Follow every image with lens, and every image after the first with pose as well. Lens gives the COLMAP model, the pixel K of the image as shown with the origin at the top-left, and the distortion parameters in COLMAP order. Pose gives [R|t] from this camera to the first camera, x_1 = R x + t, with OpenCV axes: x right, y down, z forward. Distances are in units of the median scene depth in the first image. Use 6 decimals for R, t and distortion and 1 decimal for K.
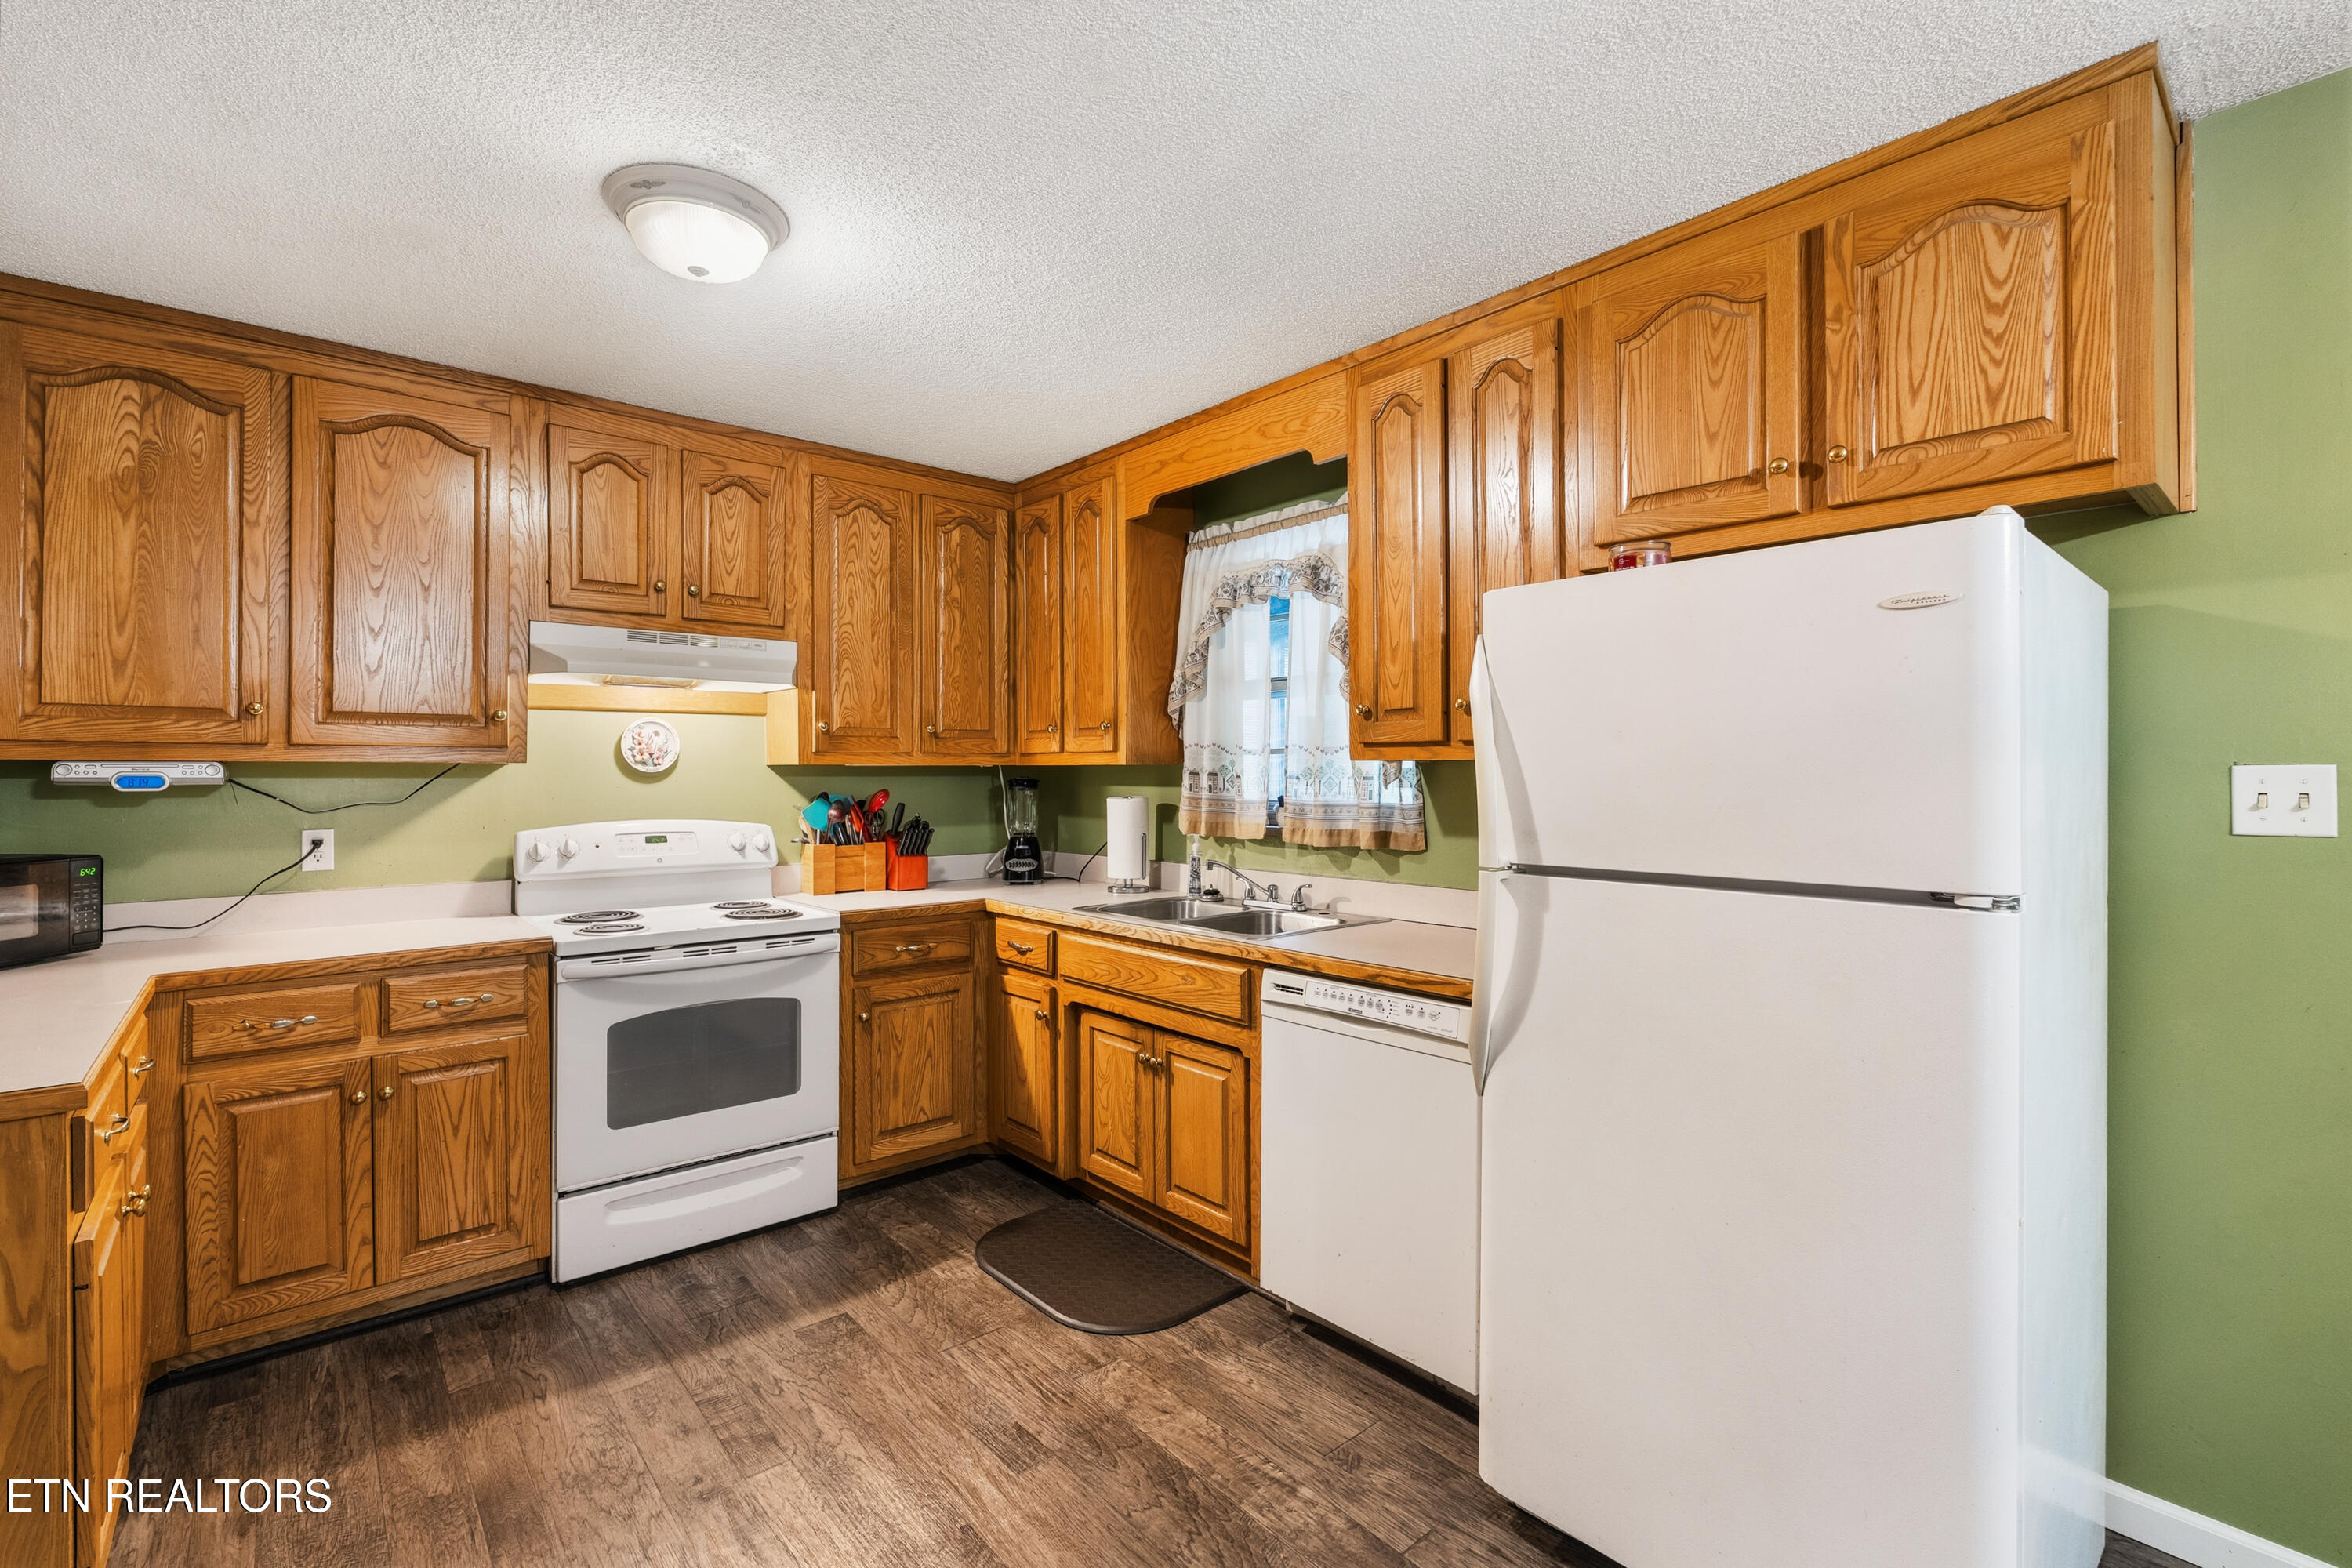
lens RADIAL K [[1032.7, 0, 1164.8], [0, 1032.7, 749.5], [0, 0, 1]] dist [-0.002325, -0.001303]
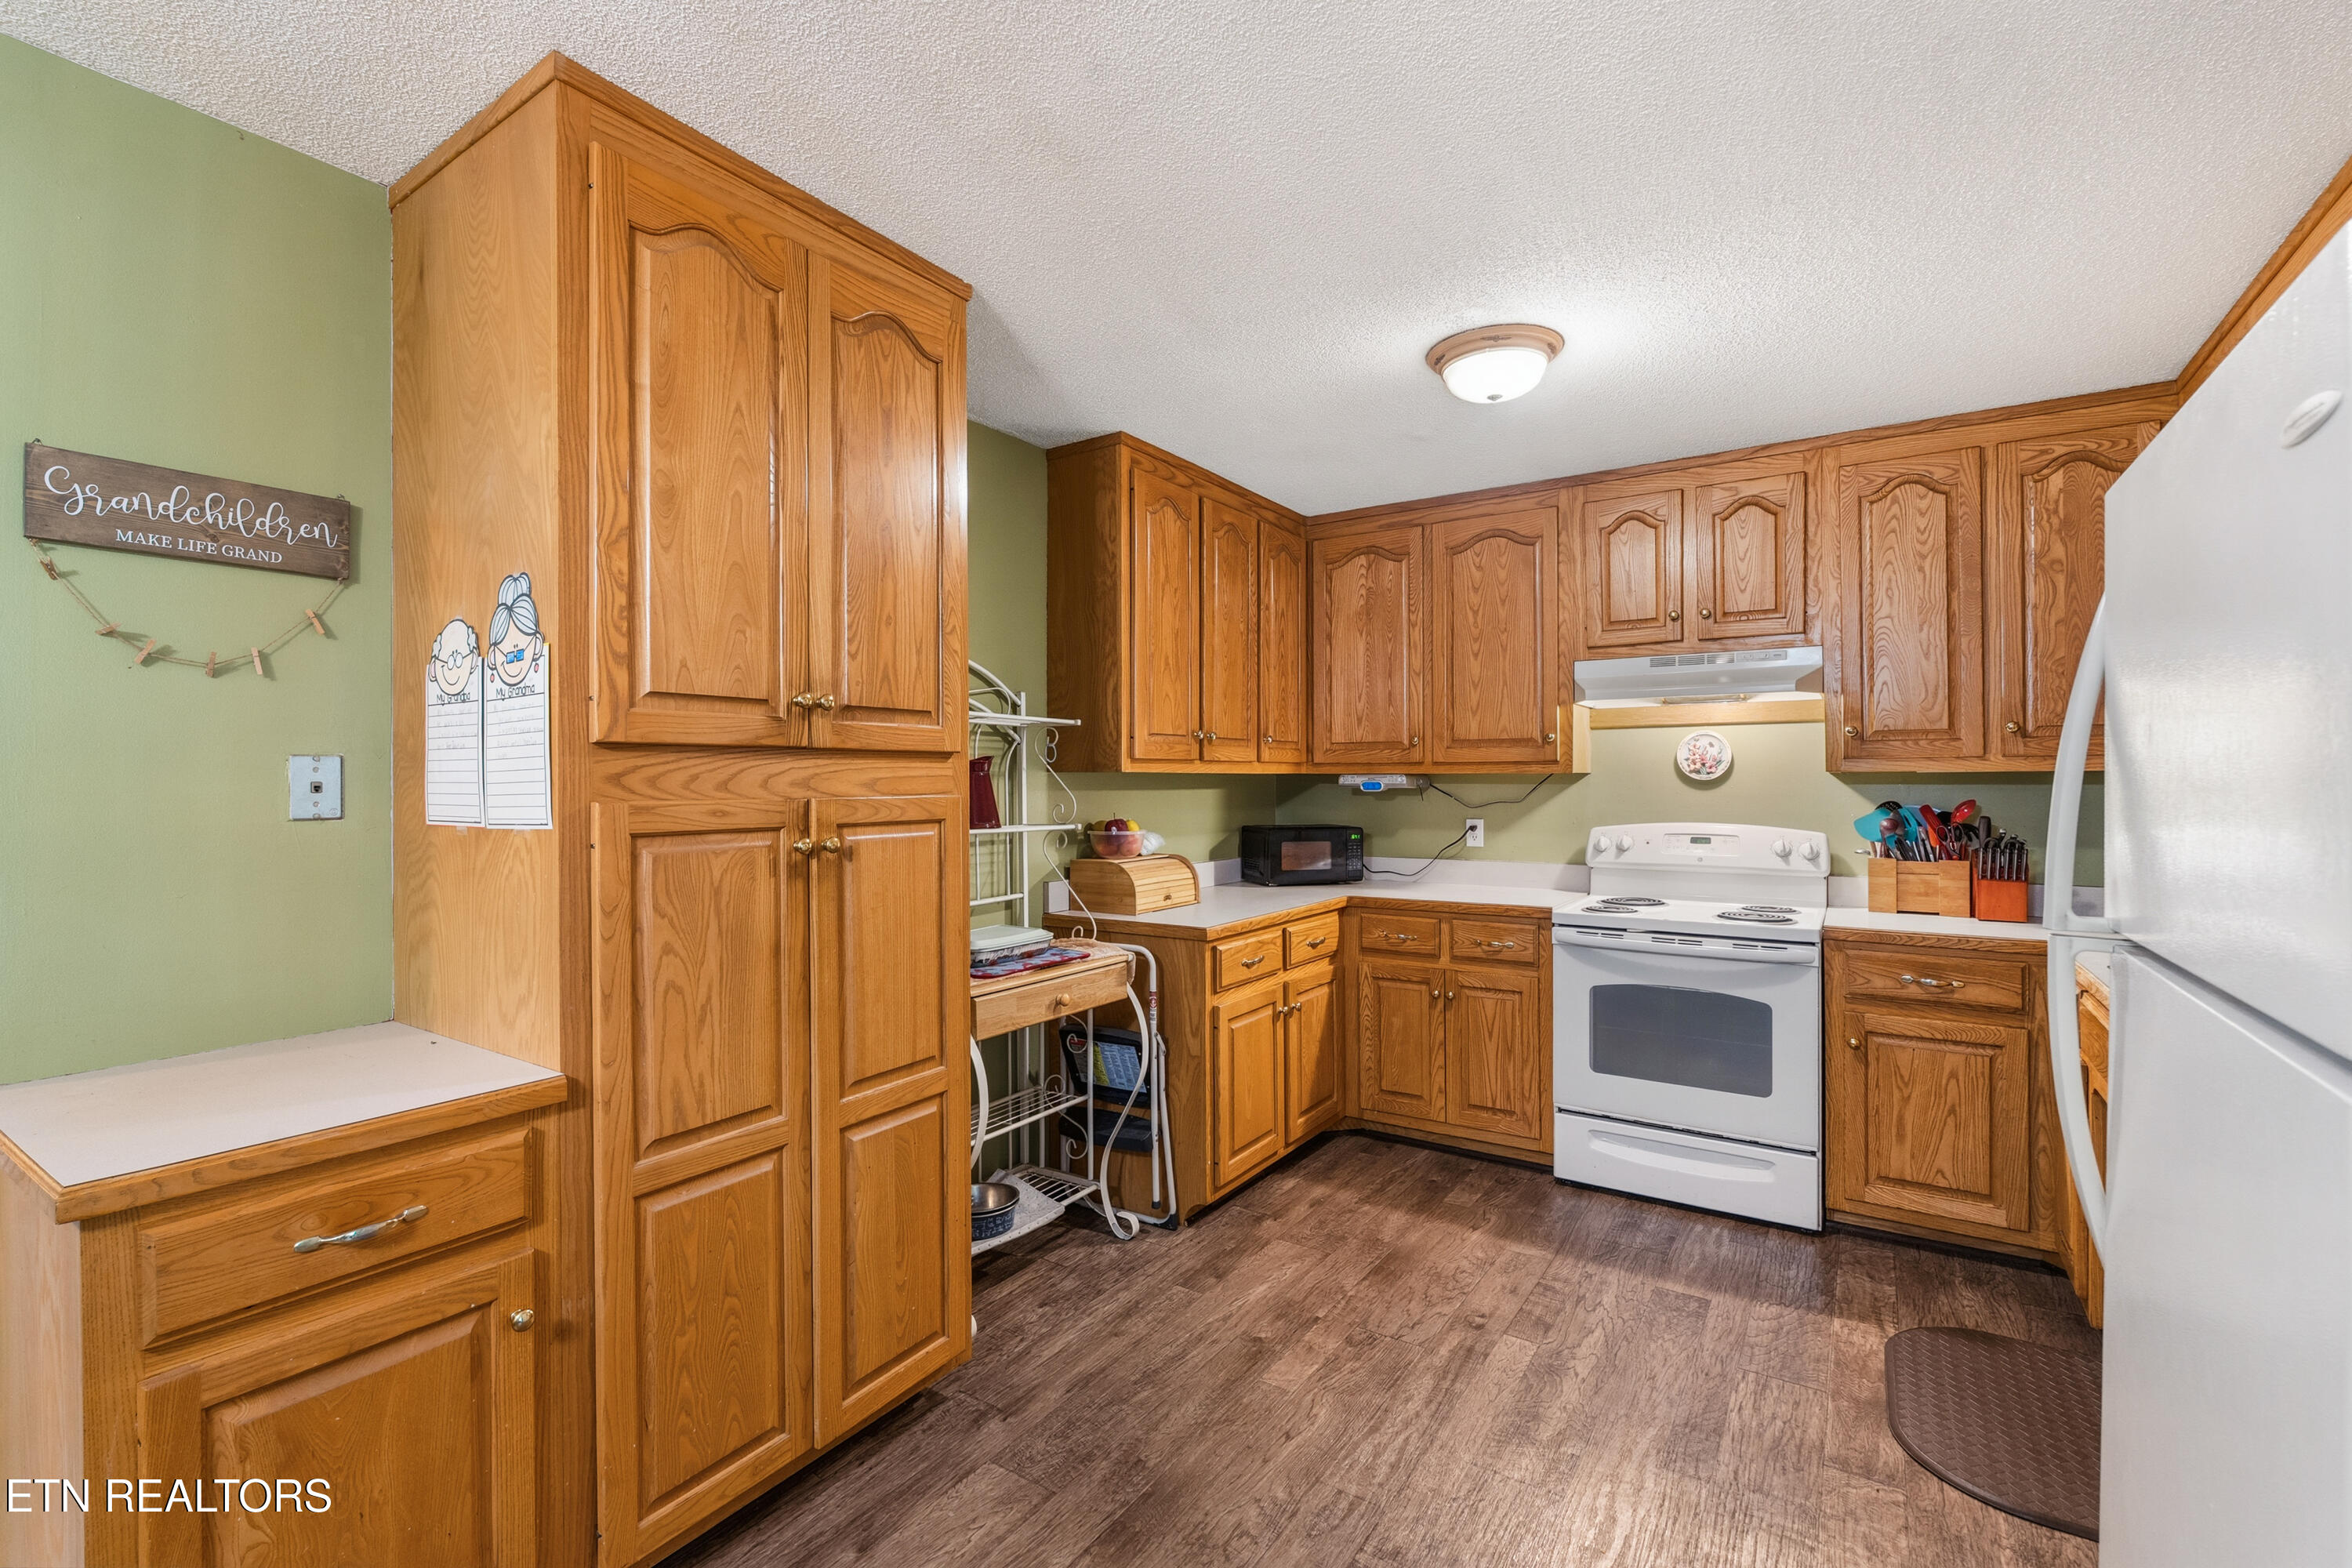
lens RADIAL K [[1032.7, 0, 1201.1], [0, 1032.7, 758.6], [0, 0, 1]] dist [-0.002325, -0.001303]
pose [[0.288673, -0.022370, -0.957167, 0.441974], [0.020100, 0.999648, -0.017300, 0.007565], [0.957217, -0.014244, 0.289021, 0.176236]]
